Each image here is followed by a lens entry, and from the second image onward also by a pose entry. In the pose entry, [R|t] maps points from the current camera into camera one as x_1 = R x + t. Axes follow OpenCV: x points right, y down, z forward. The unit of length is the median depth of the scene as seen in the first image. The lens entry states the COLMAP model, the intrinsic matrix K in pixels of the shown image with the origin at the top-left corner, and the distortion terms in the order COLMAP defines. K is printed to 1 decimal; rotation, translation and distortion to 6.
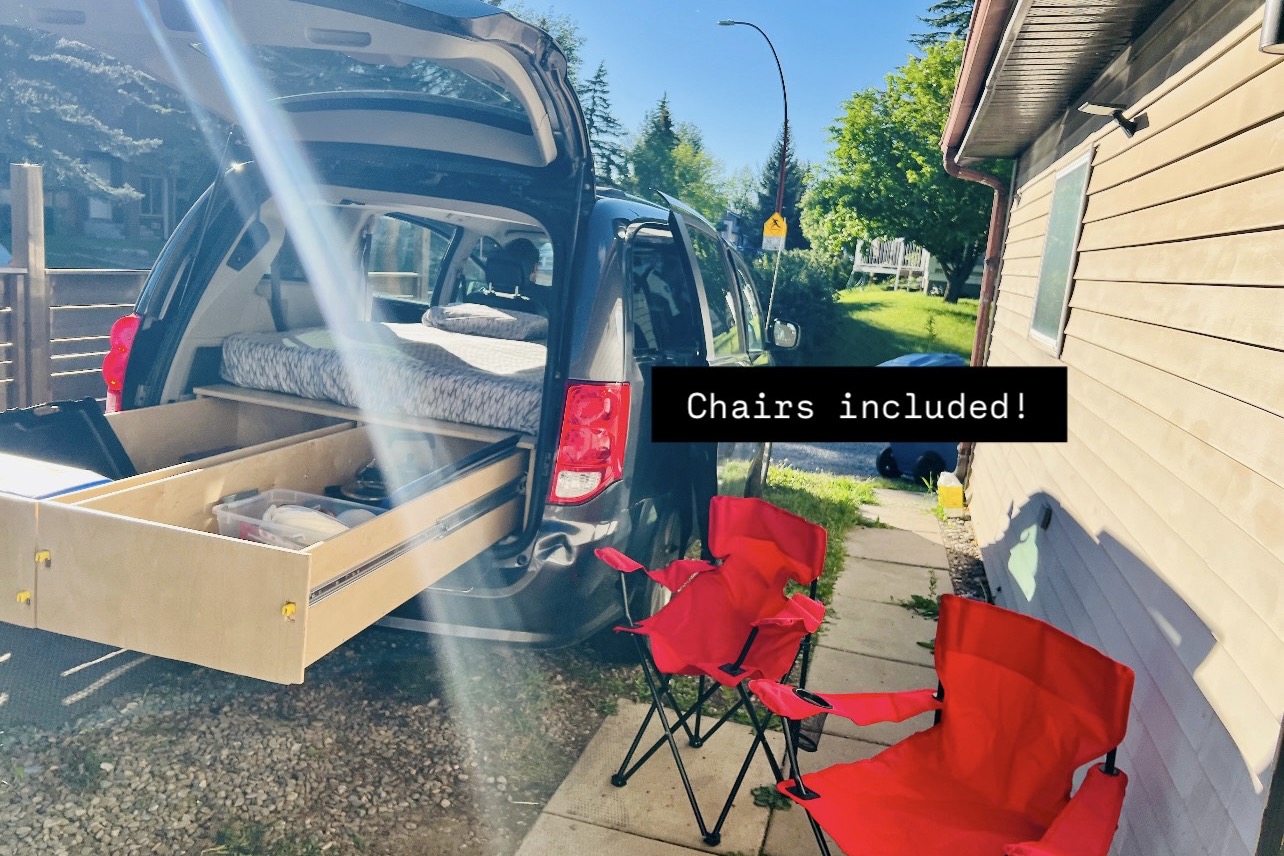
lens RADIAL K [[1099.0, 0, 642.0], [0, 1099.0, 428.0], [0, 0, 1]] dist [0.001994, 0.010759]
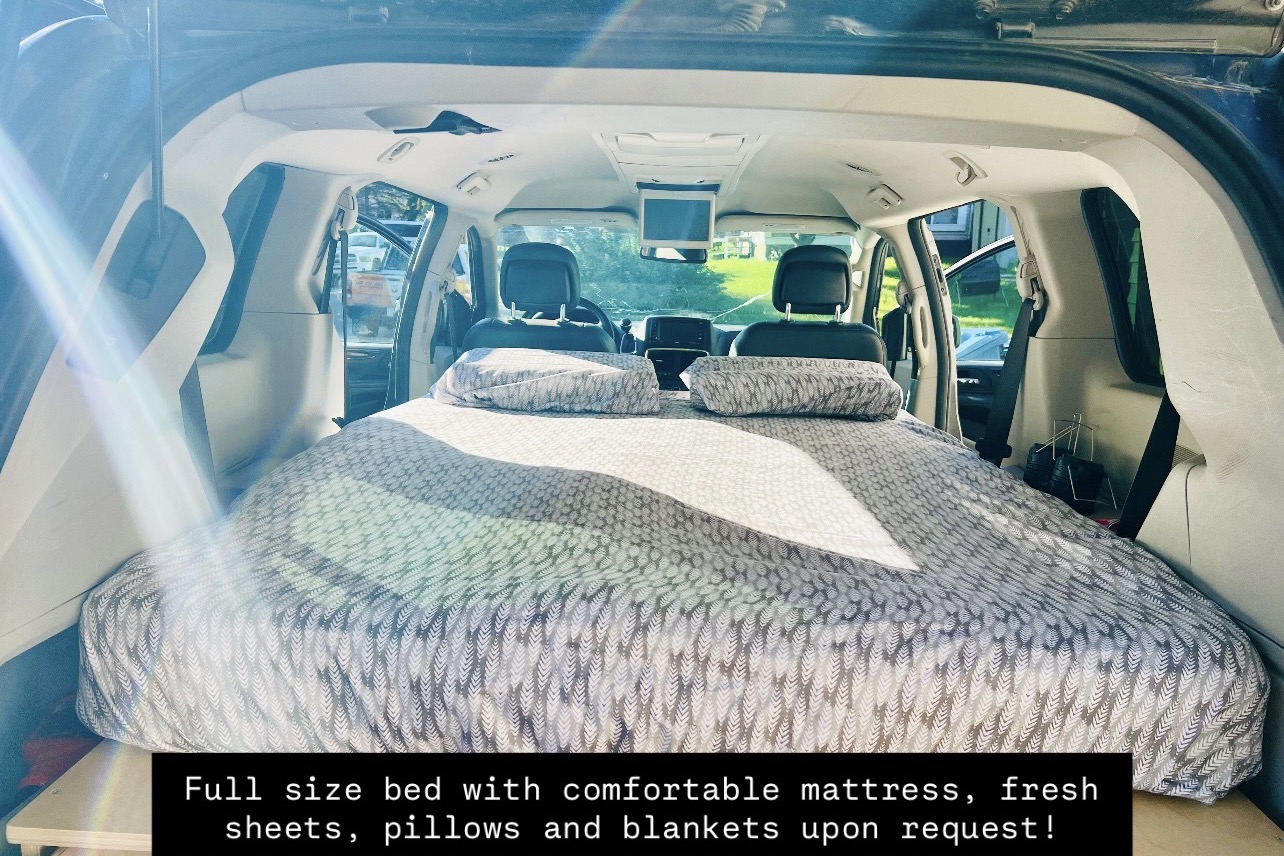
lens RADIAL K [[1099.0, 0, 642.0], [0, 1099.0, 428.0], [0, 0, 1]] dist [0.001994, 0.010759]
pose [[0.976022, -0.123232, 0.179428, -0.283027], [0.119851, 0.992350, 0.029606, -0.121390], [-0.181704, -0.007391, 0.983325, 0.684919]]
